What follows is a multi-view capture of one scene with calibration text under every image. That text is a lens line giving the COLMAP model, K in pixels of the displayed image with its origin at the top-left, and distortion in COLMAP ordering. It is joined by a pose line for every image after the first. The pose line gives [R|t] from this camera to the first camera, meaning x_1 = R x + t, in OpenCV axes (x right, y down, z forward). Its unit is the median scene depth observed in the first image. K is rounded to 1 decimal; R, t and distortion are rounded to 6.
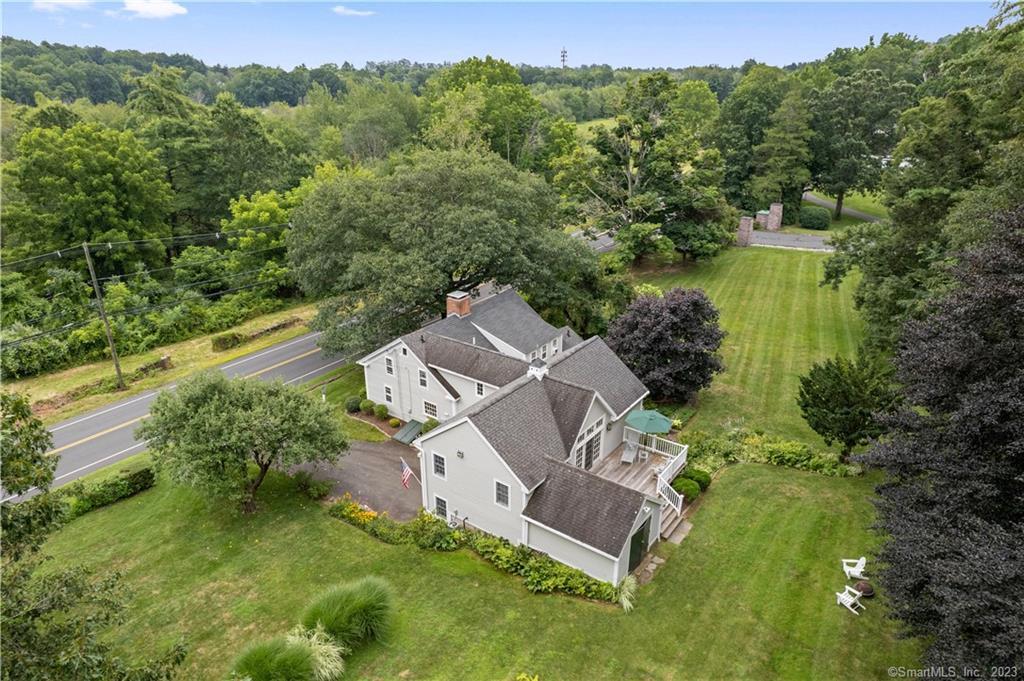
lens RADIAL K [[650.8, 0, 512.4], [0, 650.8, 338.6], [0, 0, 1]] dist [-0.034028, 0.007073]
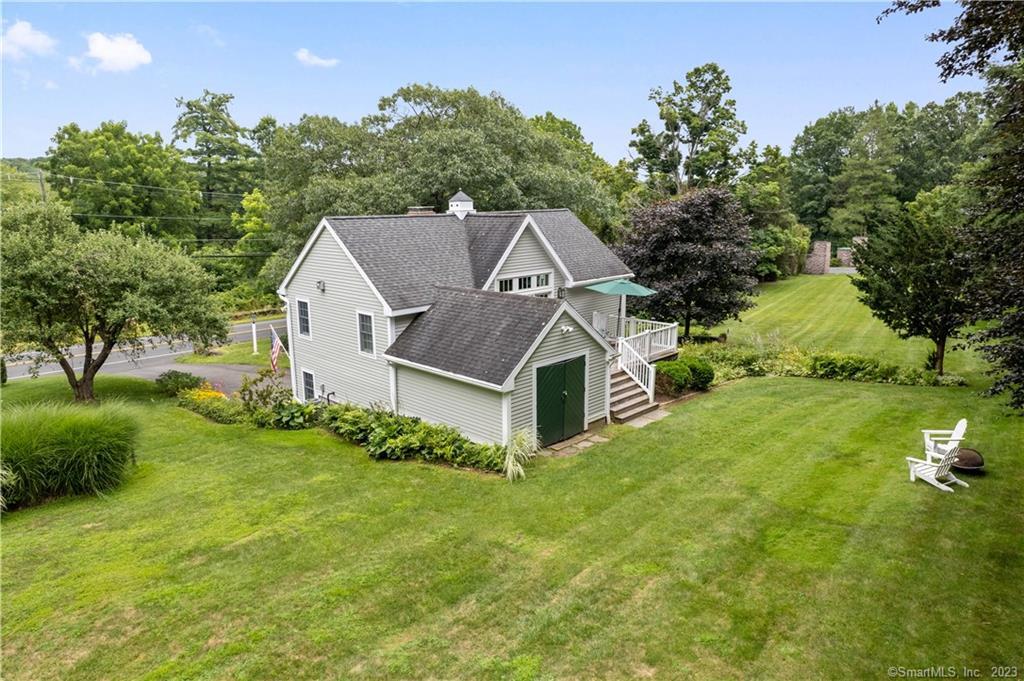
lens RADIAL K [[650.8, 0, 512.6], [0, 650.8, 341.7], [0, 0, 1]] dist [-0.034028, 0.007073]
pose [[0.989827, 0.021953, -0.140569, 0.210973], [-0.047099, 0.982874, -0.178156, 0.335520], [0.134251, 0.182964, 0.973910, 0.350821]]
